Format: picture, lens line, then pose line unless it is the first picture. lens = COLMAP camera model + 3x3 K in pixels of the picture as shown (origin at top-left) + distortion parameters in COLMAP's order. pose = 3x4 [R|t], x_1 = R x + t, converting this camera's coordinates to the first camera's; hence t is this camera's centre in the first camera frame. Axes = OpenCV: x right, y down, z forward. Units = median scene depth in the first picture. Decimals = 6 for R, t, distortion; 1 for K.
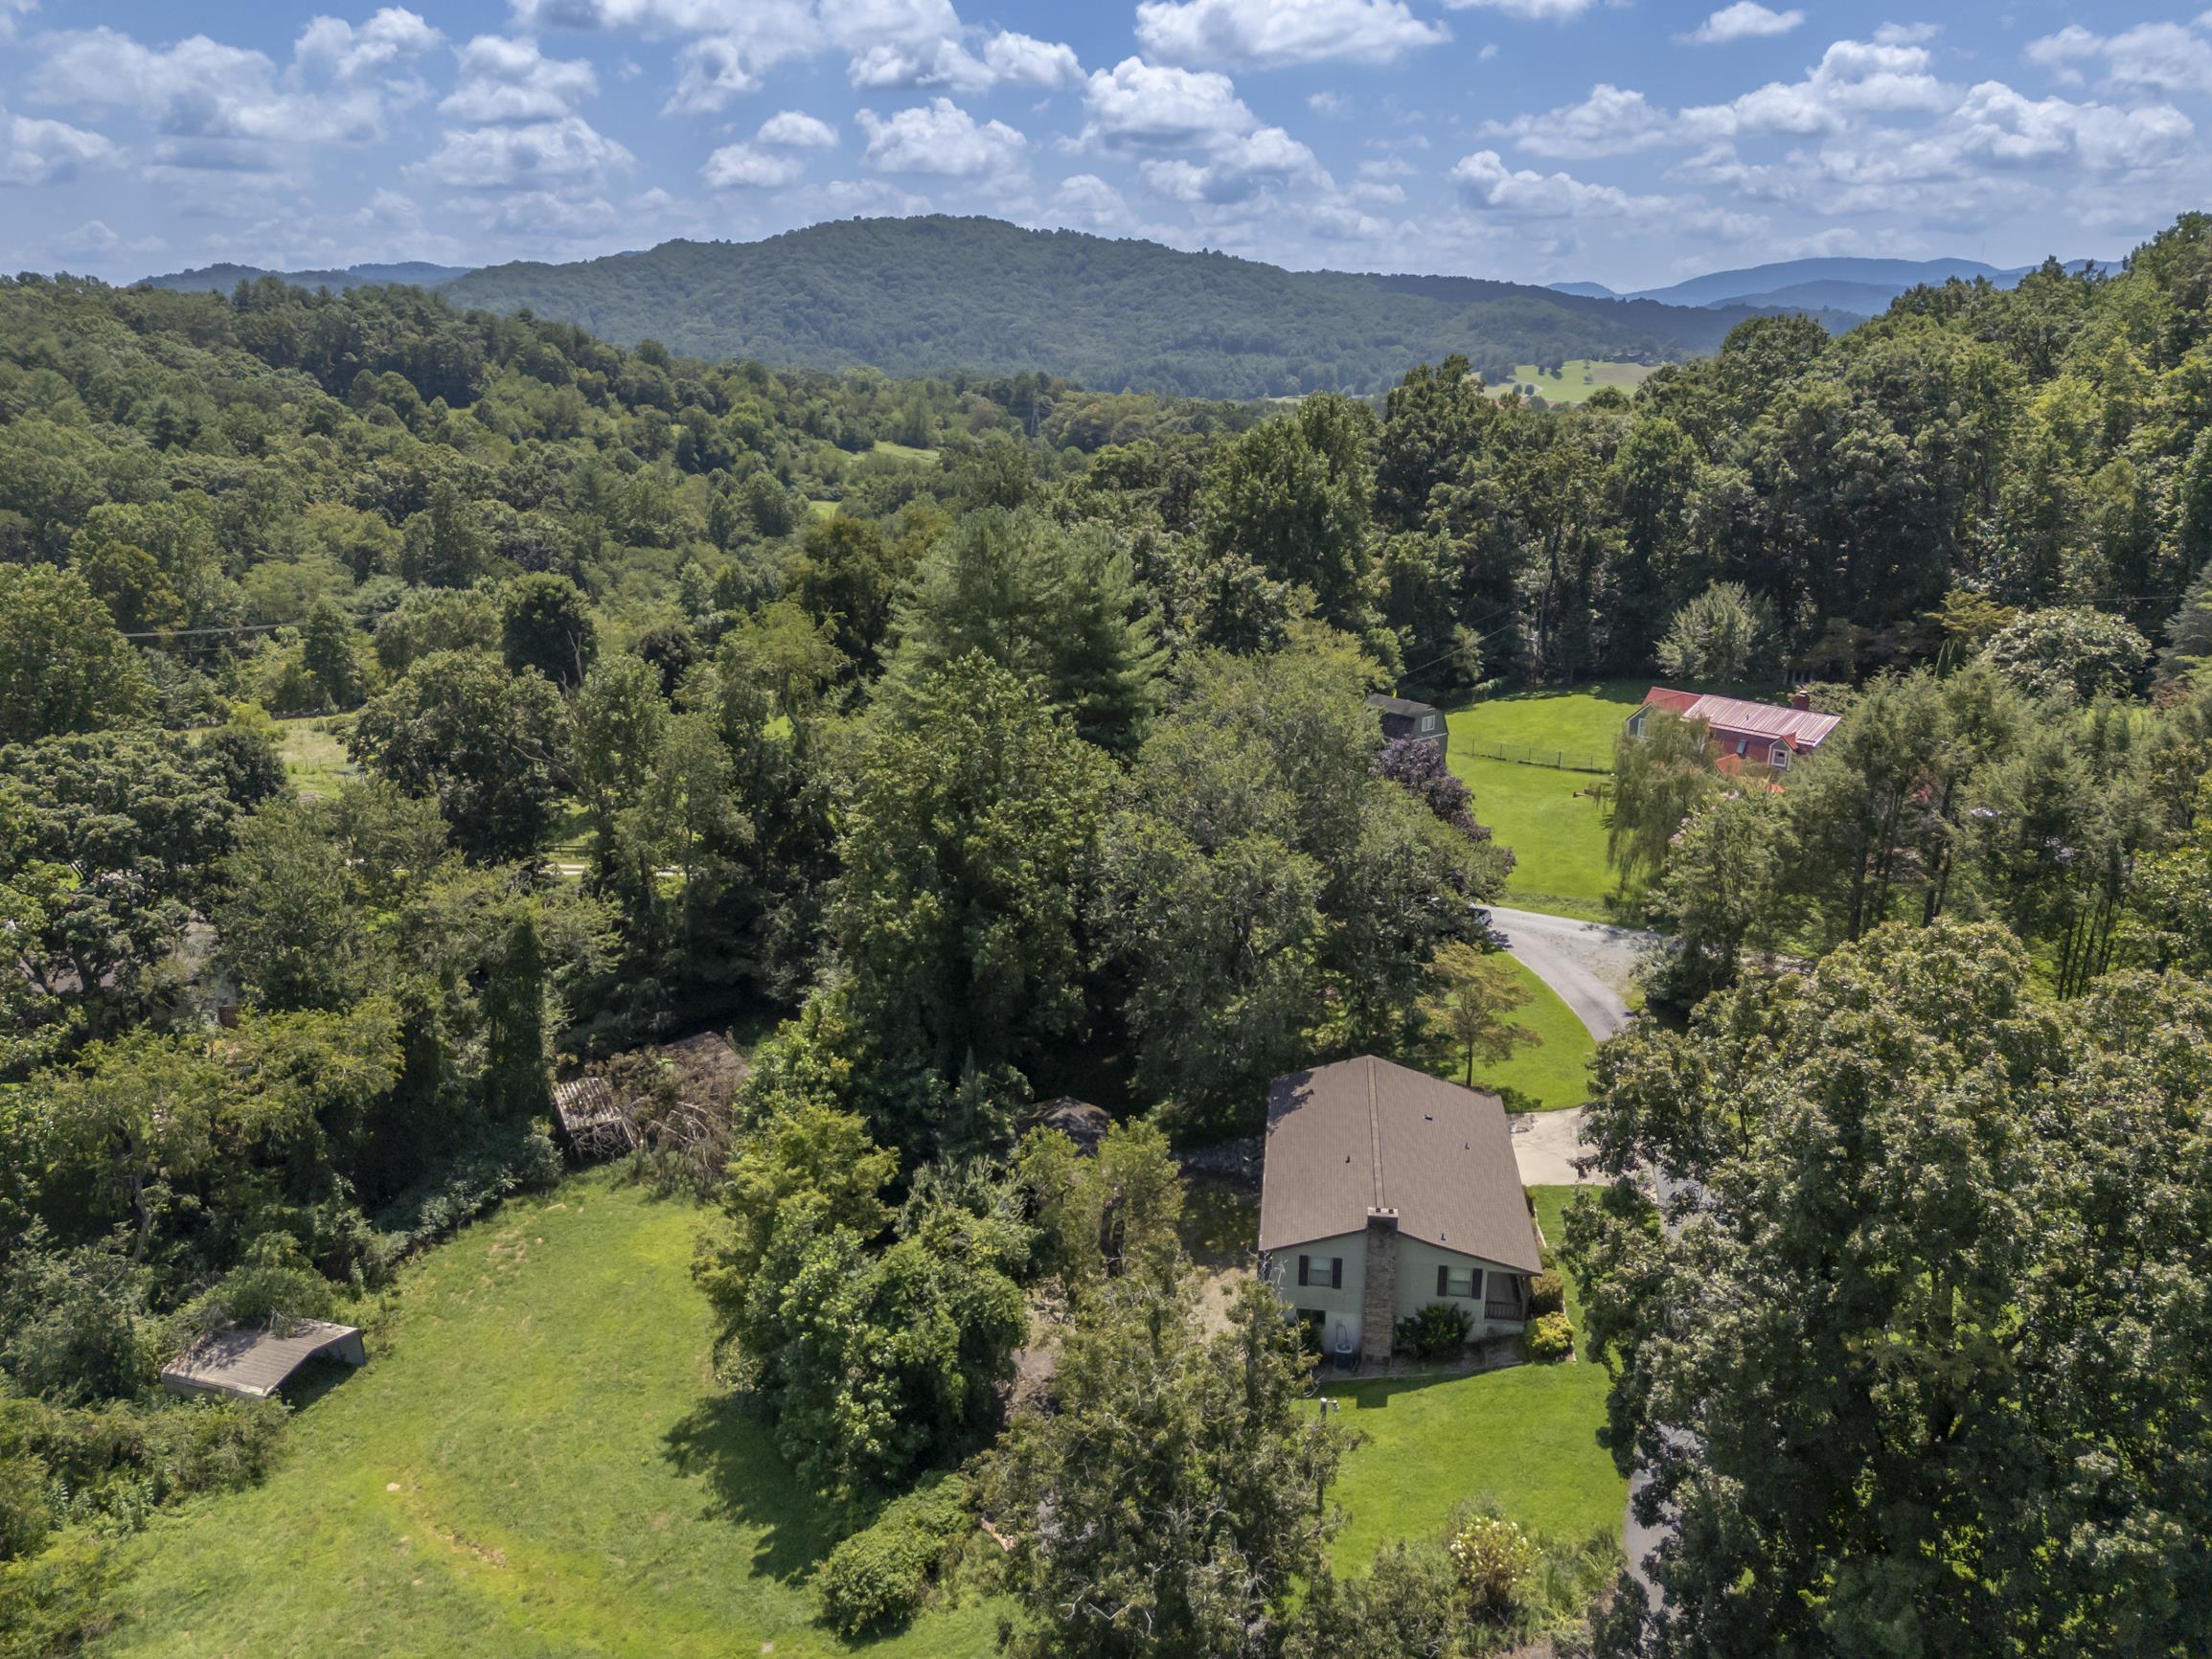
lens RADIAL K [[1588.7, 0, 1094.8], [0, 1588.7, 814.6], [0, 0, 1]] dist [0.108842, -0.084604]
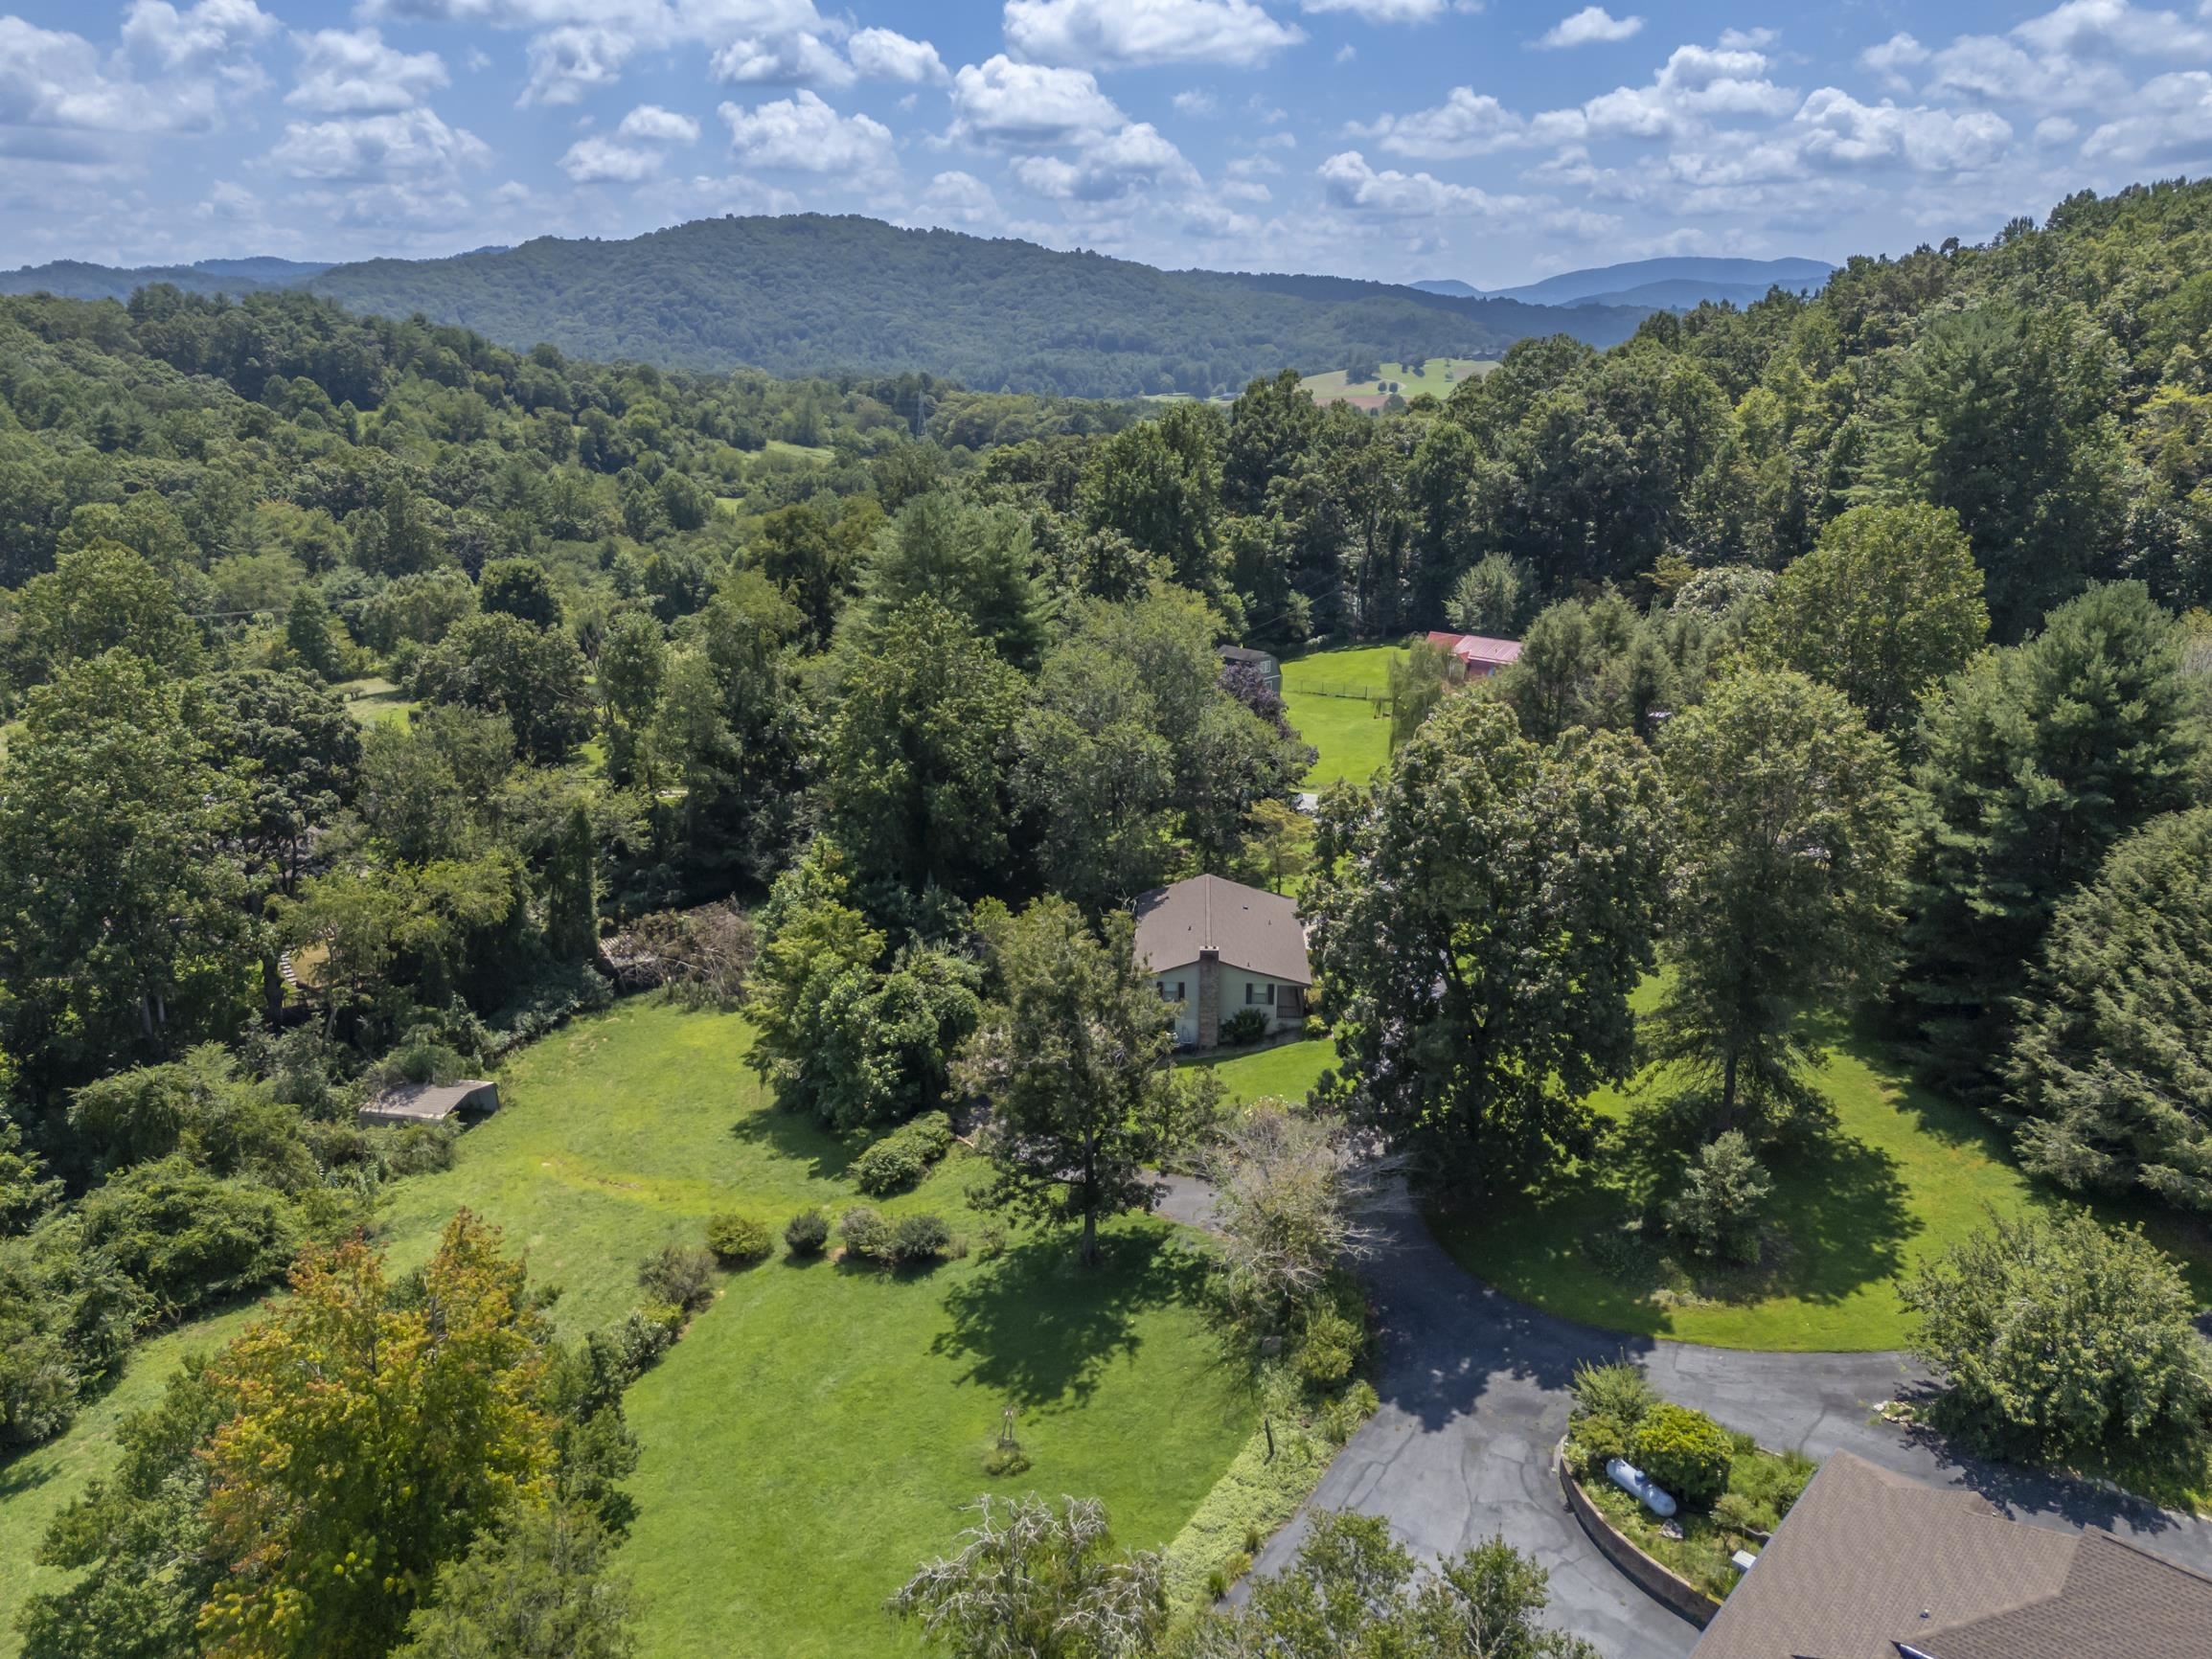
lens RADIAL K [[1588.7, 0, 1094.8], [0, 1588.7, 814.6], [0, 0, 1]] dist [0.108842, -0.084604]
pose [[0.997224, -0.023735, 0.070580, -0.015741], [0.023600, 0.999718, 0.002748, 0.050321], [-0.070626, -0.001075, 0.997502, -0.230520]]
